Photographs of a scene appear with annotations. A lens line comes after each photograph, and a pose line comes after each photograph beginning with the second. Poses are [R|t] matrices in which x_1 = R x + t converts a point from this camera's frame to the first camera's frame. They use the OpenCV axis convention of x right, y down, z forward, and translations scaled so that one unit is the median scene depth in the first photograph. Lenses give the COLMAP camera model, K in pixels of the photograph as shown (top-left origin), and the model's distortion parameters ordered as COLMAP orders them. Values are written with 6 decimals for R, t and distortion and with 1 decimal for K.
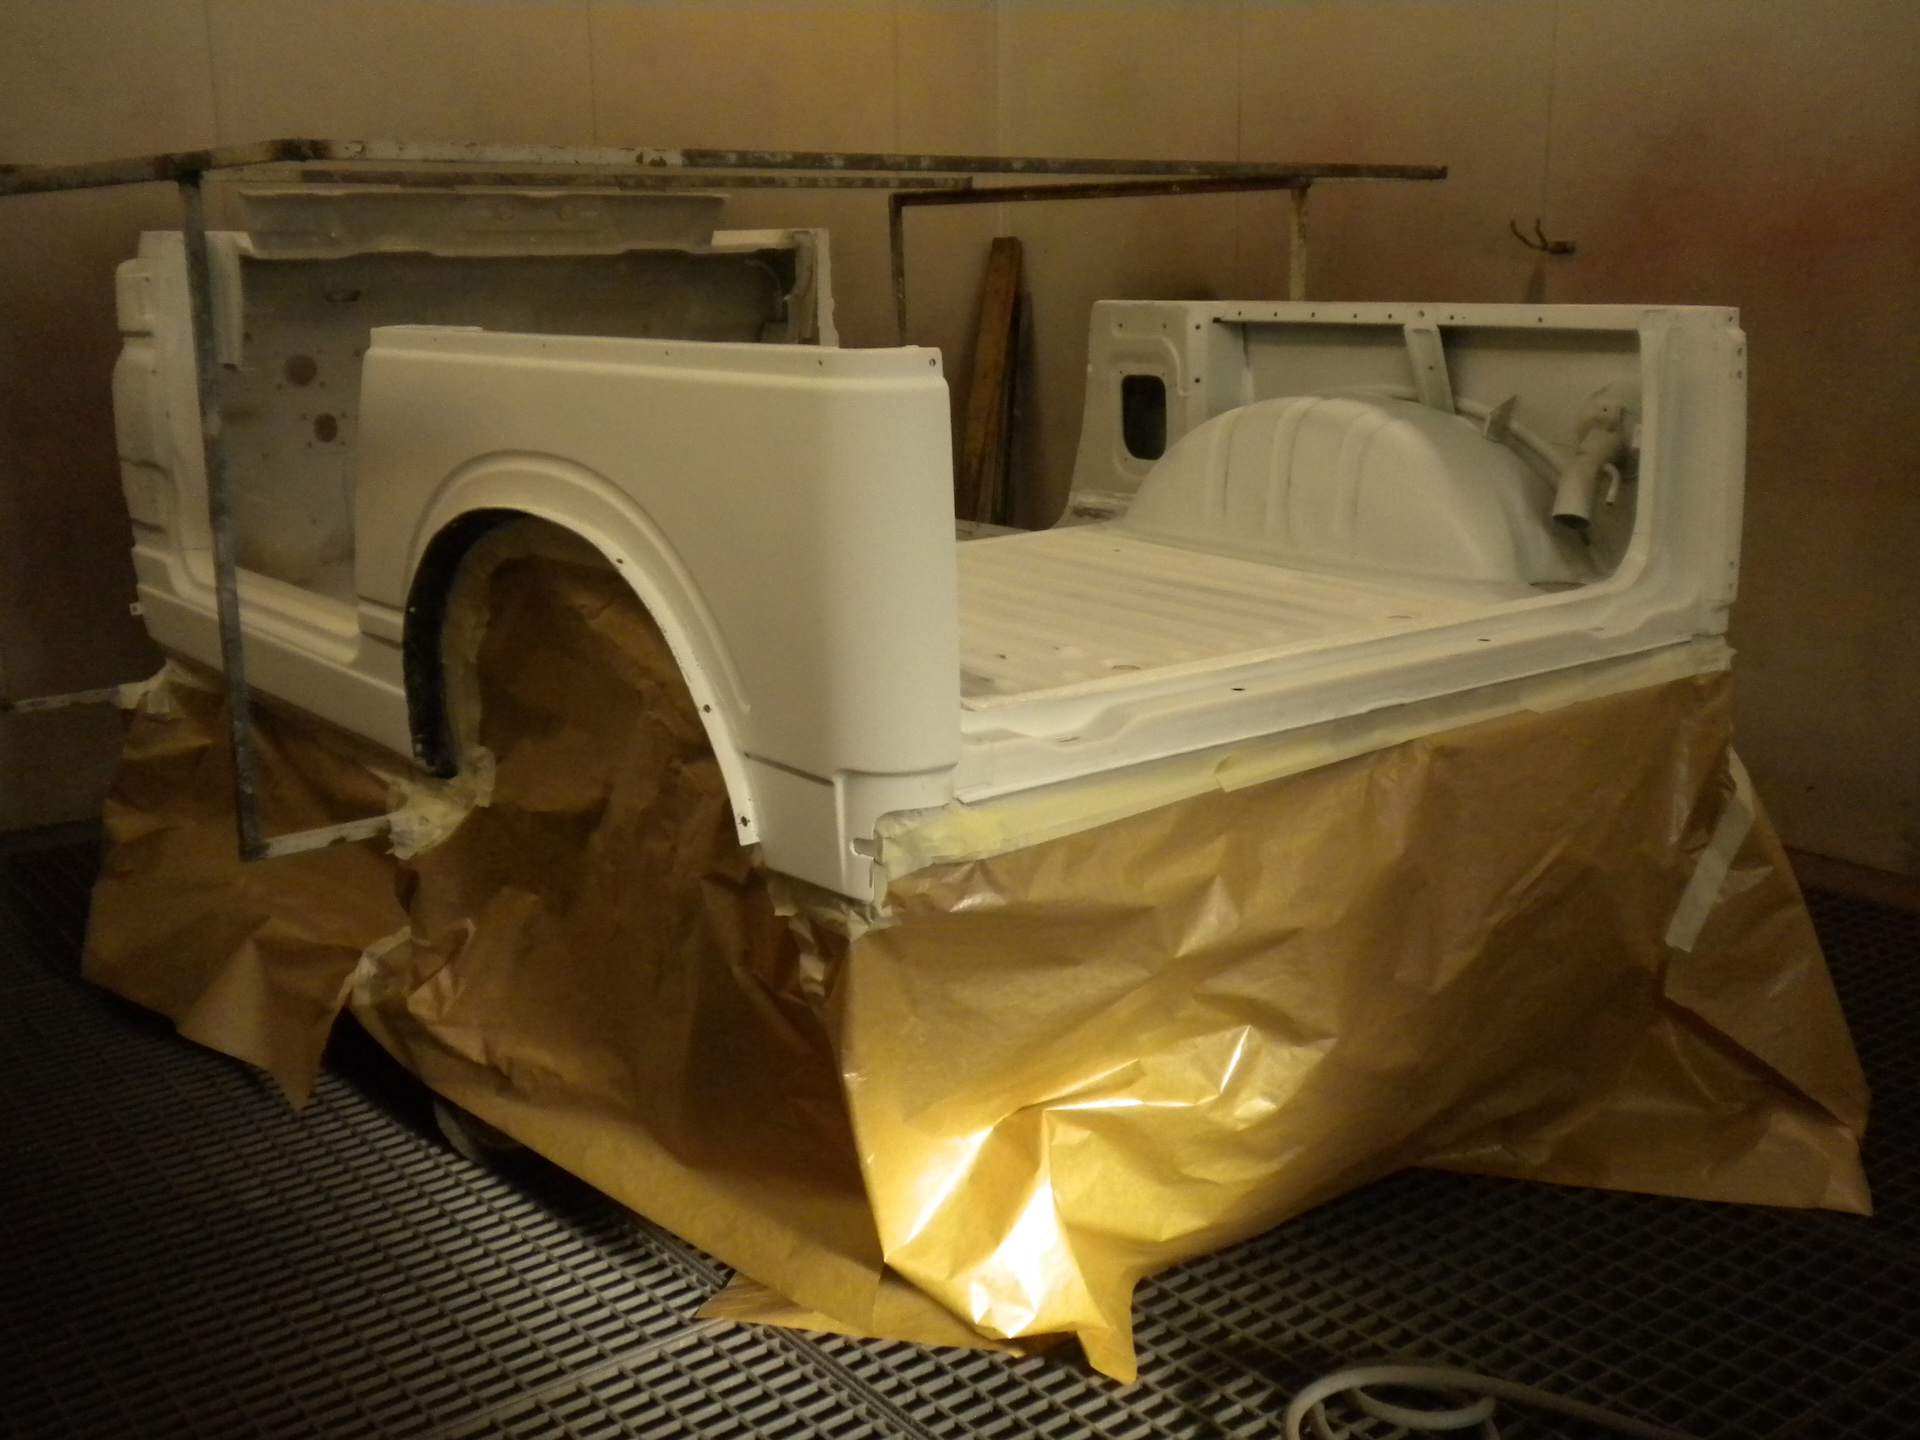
lens RADIAL K [[1981.7, 0, 951.7], [0, 1981.7, 716.8], [0, 0, 1]] dist [-0.002780, 0.040923]
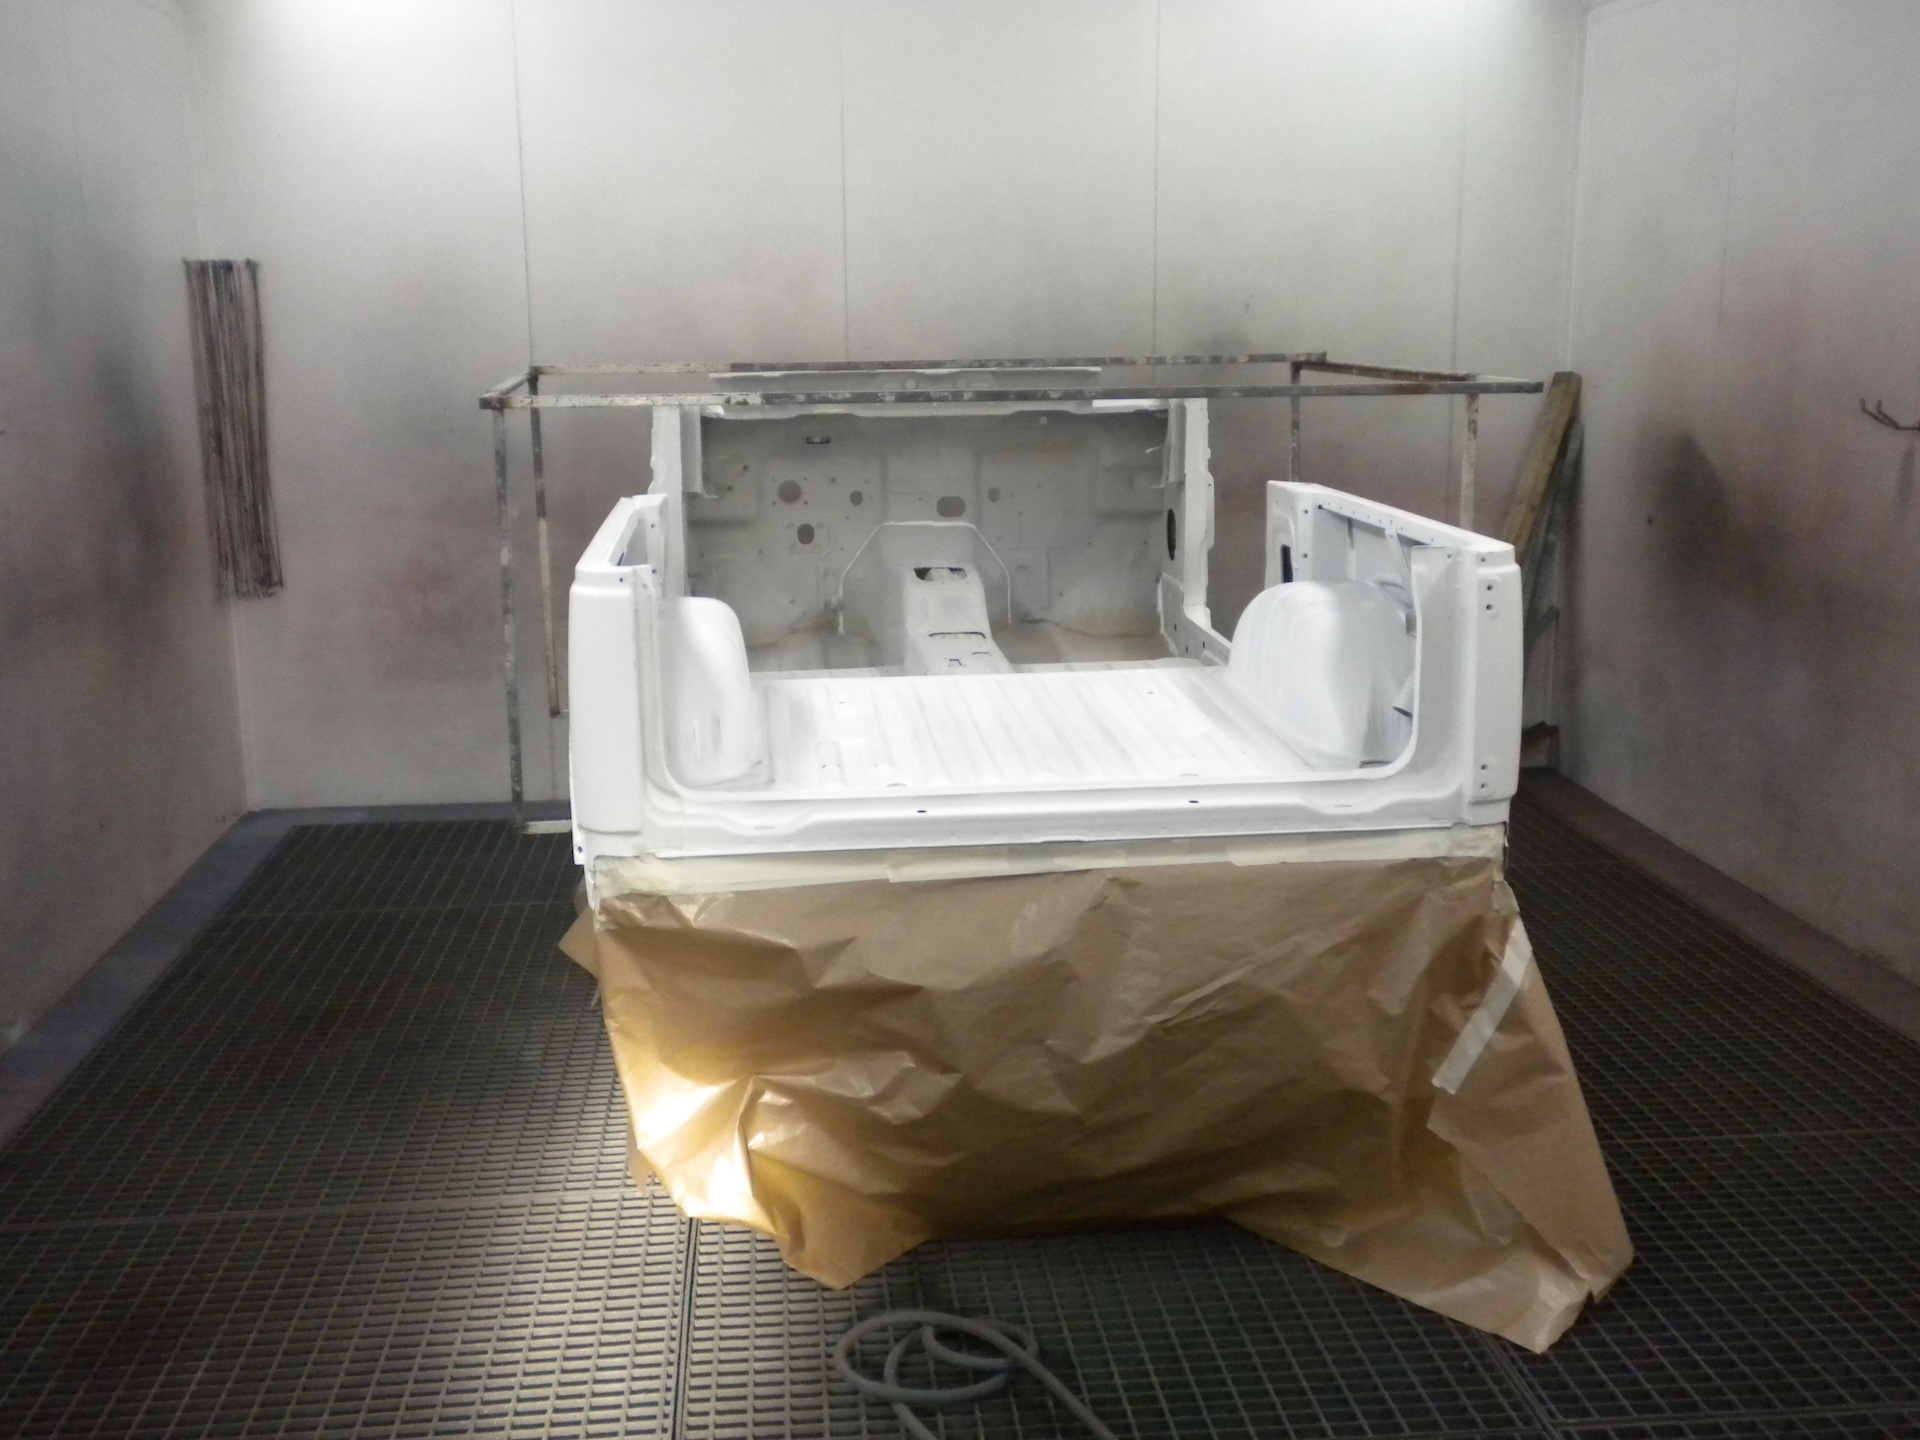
lens RADIAL K [[1981.7, 0, 951.7], [0, 1981.7, 716.8], [0, 0, 1]] dist [-0.002780, 0.040923]
pose [[0.847630, 0.114499, -0.518087, 0.700893], [-0.121554, 0.992374, 0.020446, -0.088537], [0.516477, 0.045645, 0.855084, -0.151068]]
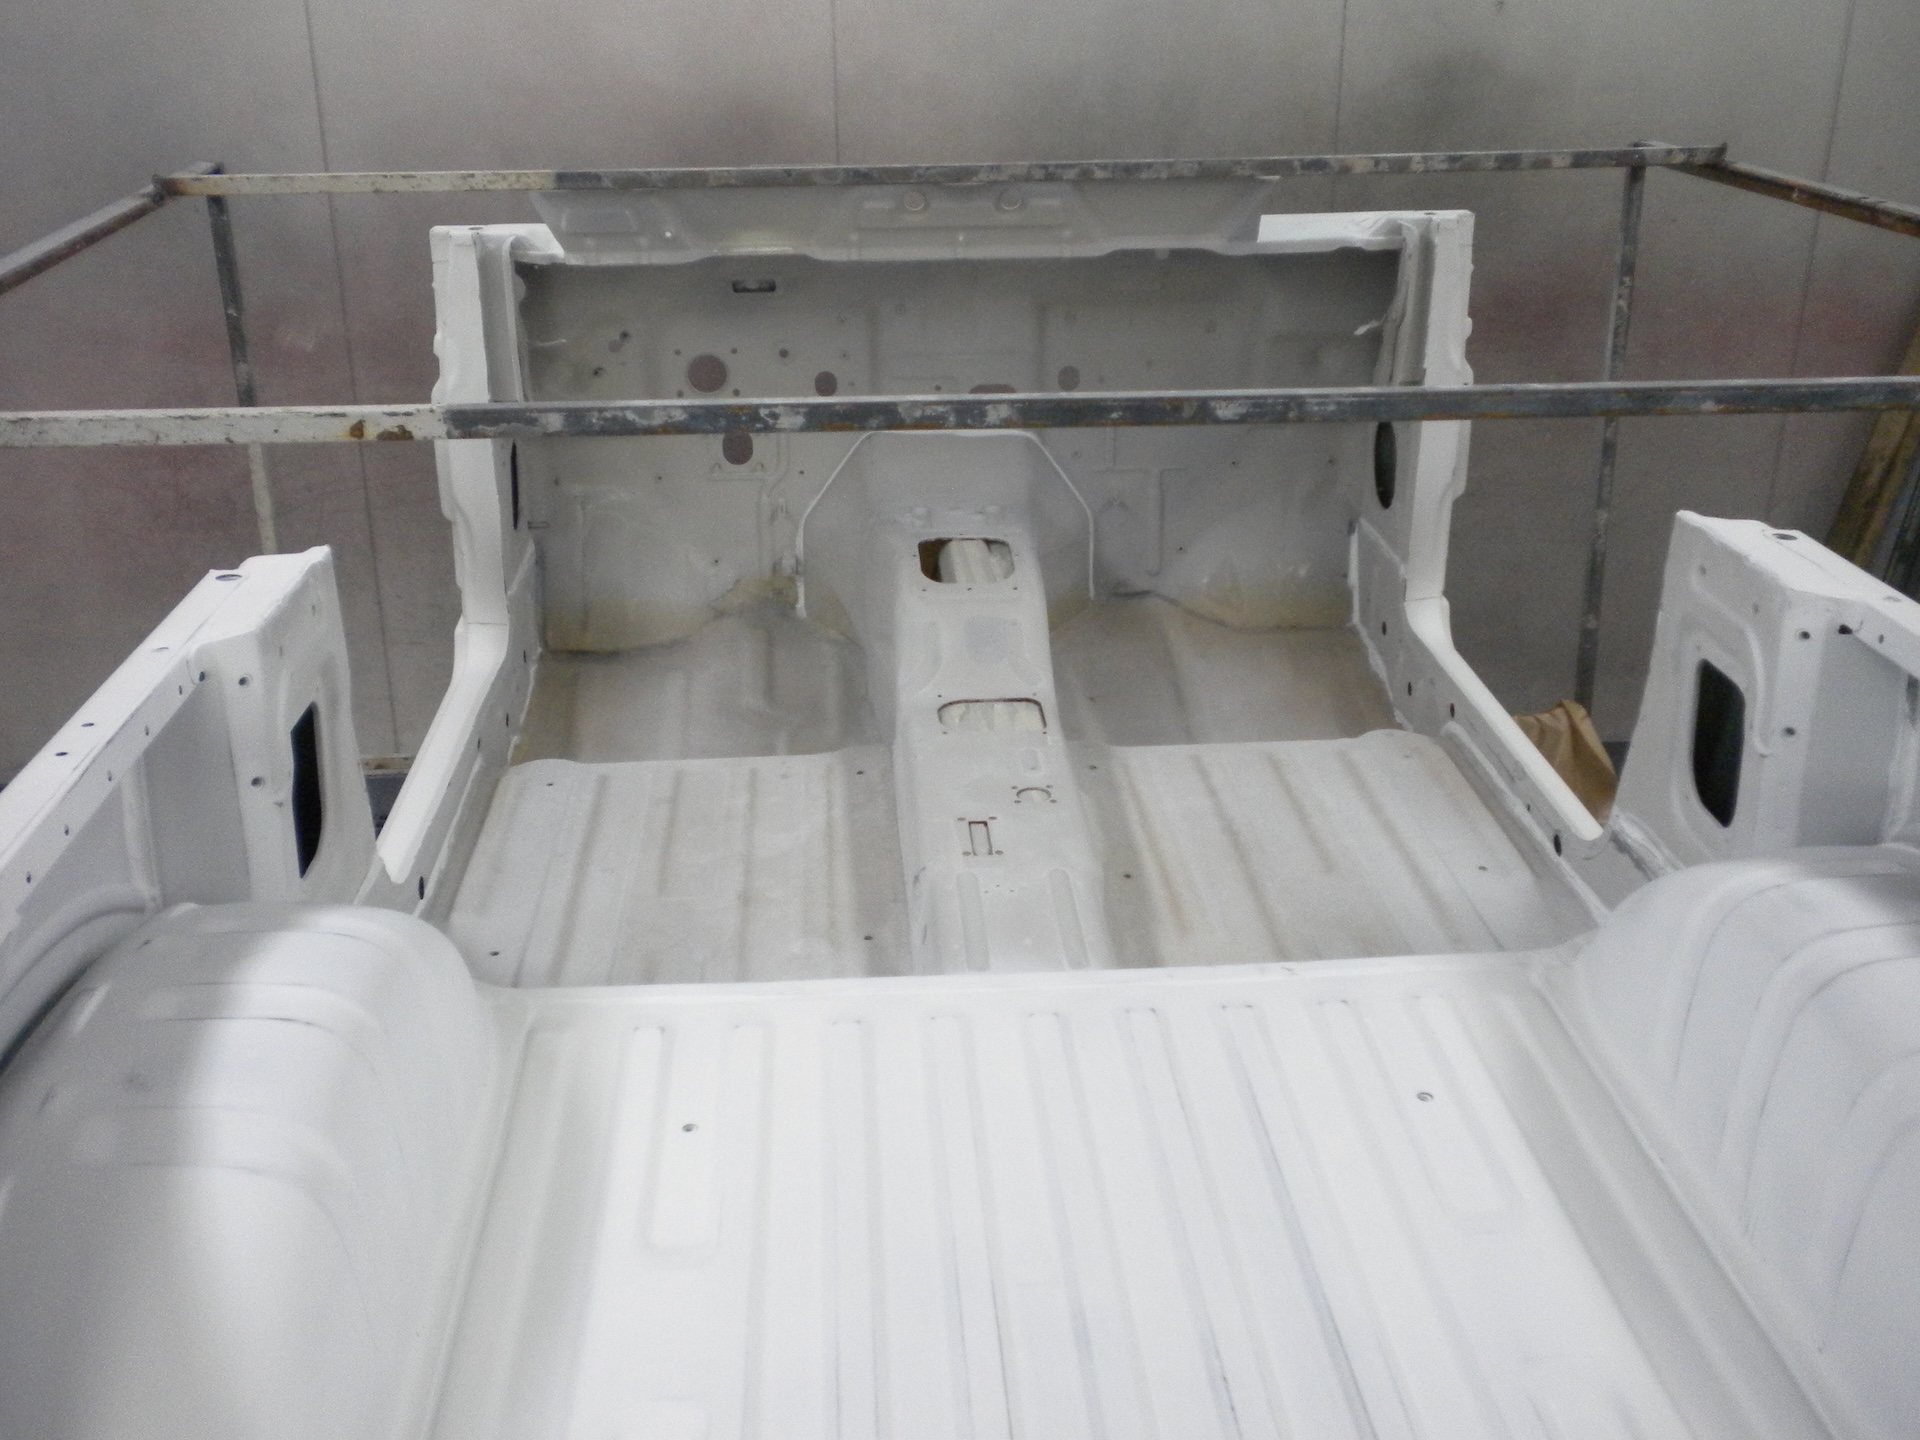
lens RADIAL K [[1981.7, 0, 951.7], [0, 1981.7, 716.8], [0, 0, 1]] dist [-0.002780, 0.040923]
pose [[0.826607, 0.220759, -0.517674, 0.256416], [-0.131831, 0.970214, 0.203238, -0.305153], [0.547121, -0.099753, 0.831088, 0.561480]]
